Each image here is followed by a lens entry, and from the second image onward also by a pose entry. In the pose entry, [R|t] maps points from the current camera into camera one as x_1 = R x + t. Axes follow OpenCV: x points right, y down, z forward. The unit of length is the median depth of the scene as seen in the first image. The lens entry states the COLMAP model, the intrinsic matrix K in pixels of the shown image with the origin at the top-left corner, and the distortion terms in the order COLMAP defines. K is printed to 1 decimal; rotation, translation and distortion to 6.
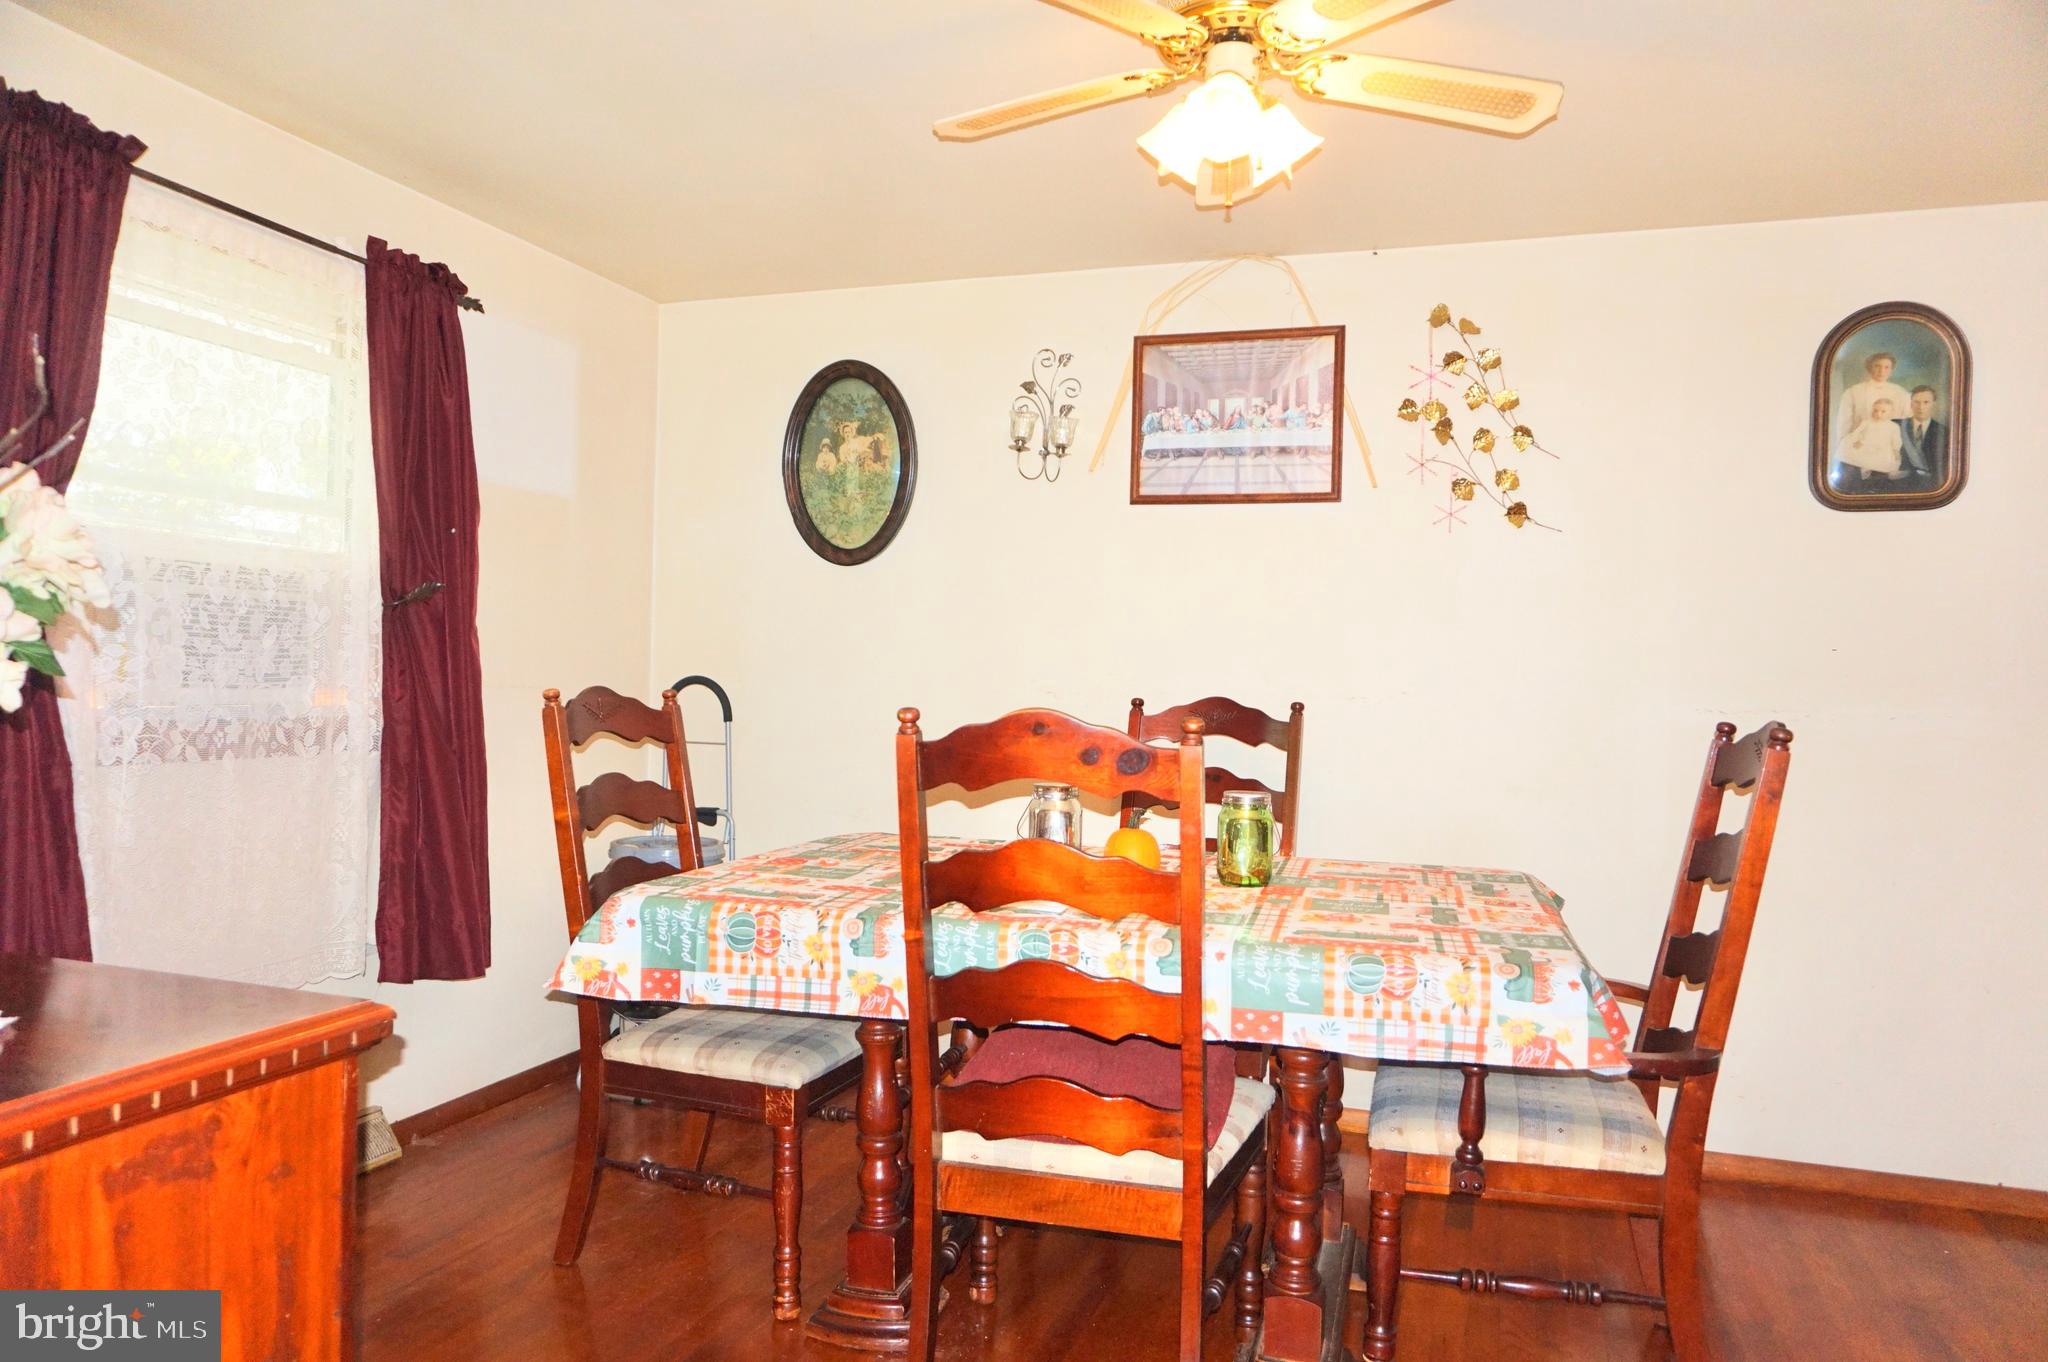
lens RADIAL K [[1378.3, 0, 1016.6], [0, 1378.3, 675.6], [0, 0, 1]] dist [0.002215, 0.001203]
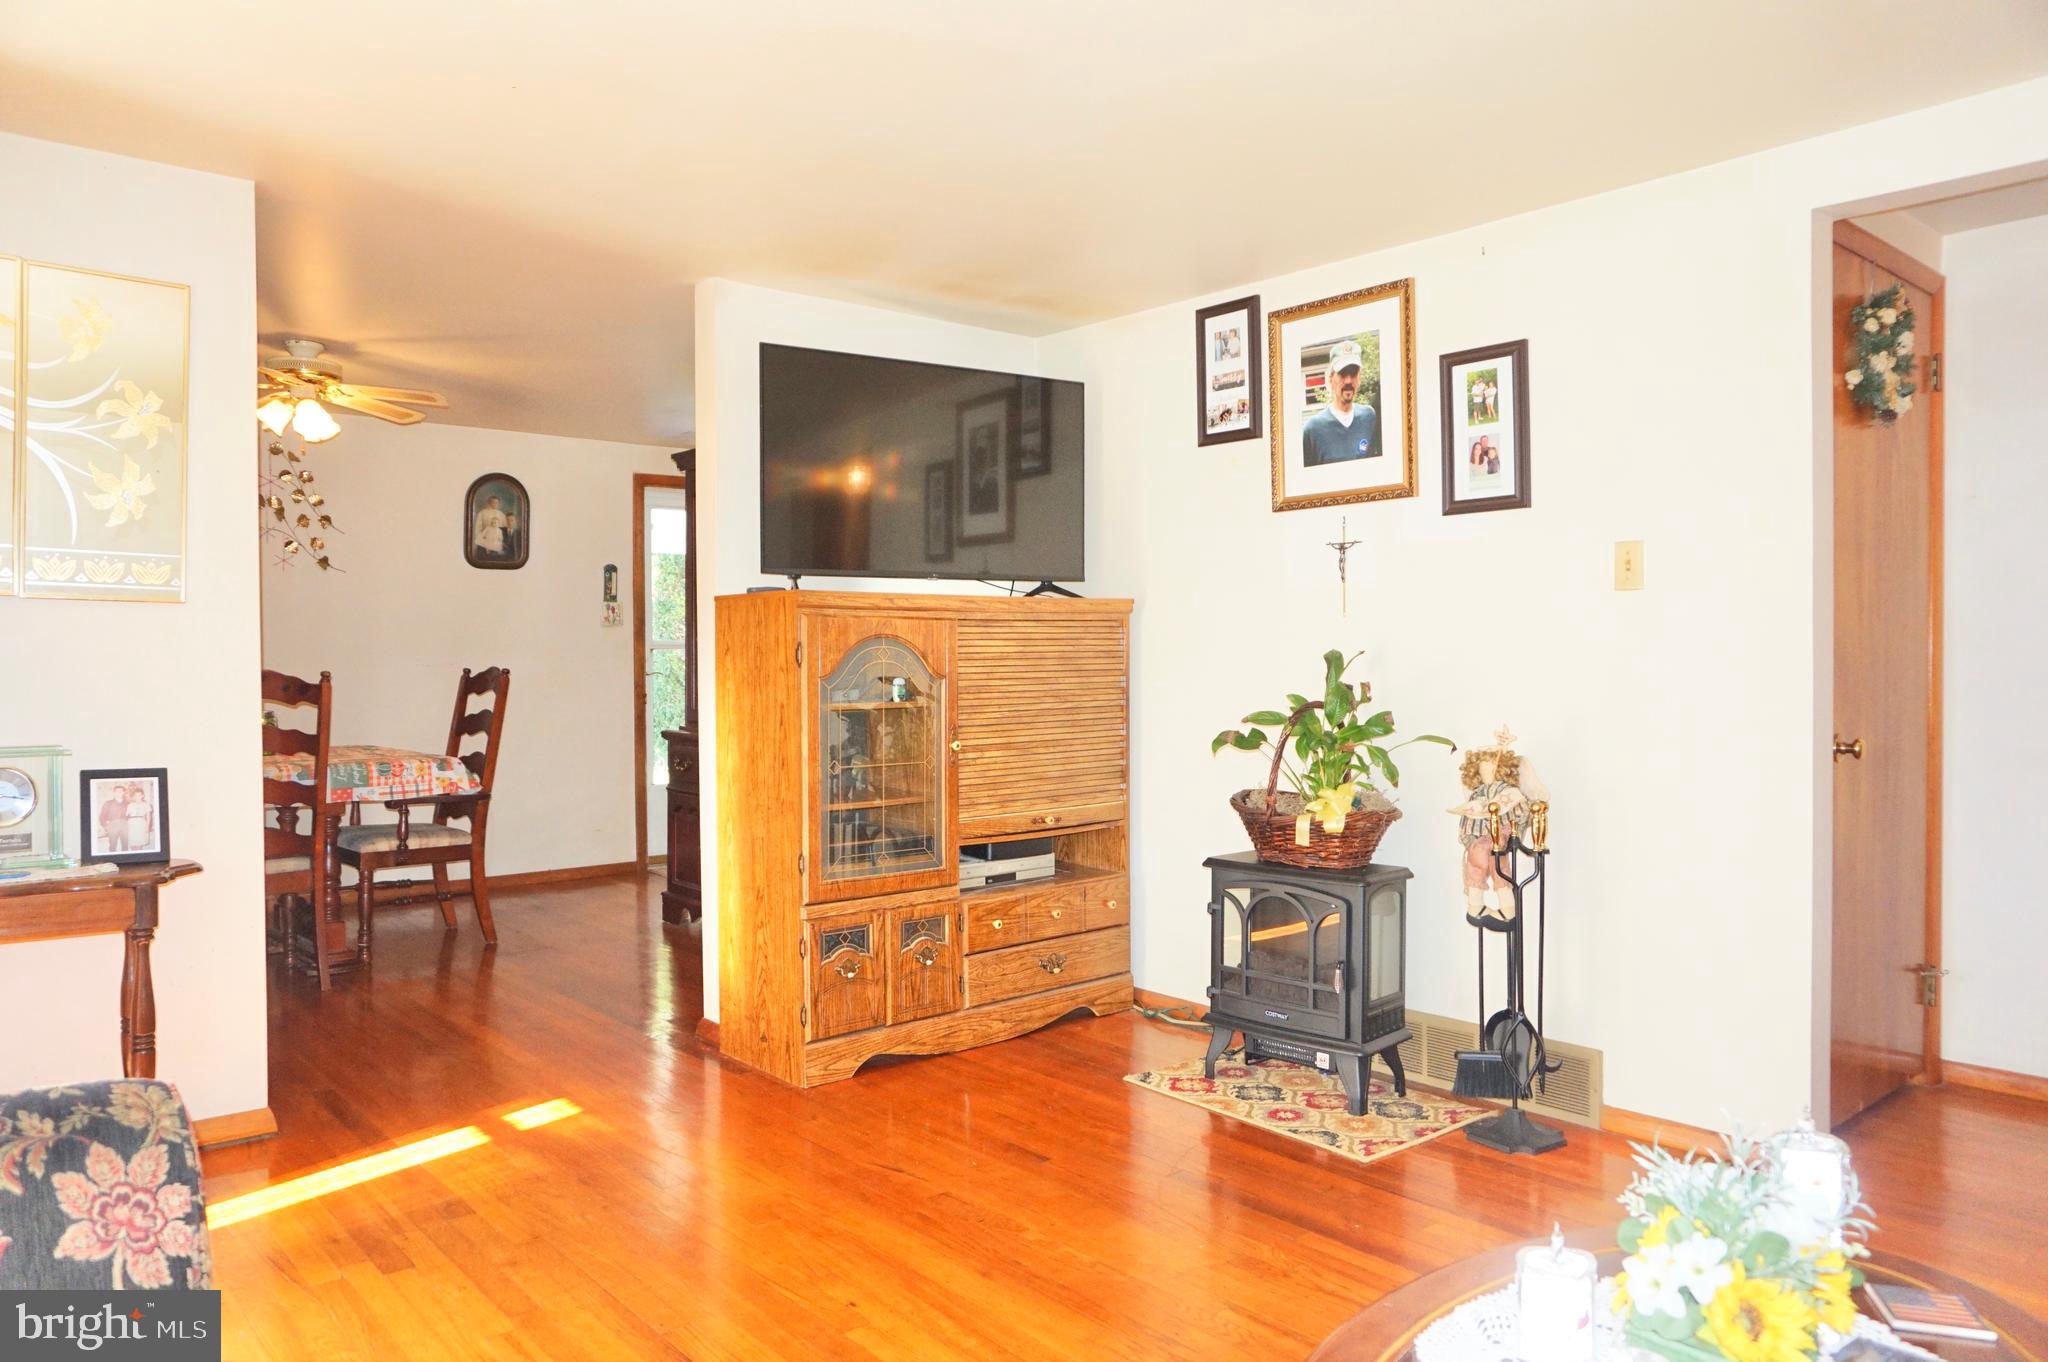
lens RADIAL K [[1378.3, 0, 1018.7], [0, 1378.3, 668.6], [0, 0, 1]] dist [0.002215, 0.001203]
pose [[0.522053, -0.033364, 0.852260, -0.734938], [0.010651, 0.999412, 0.032601, -0.025818], [-0.852847, -0.007942, 0.522101, -0.765458]]
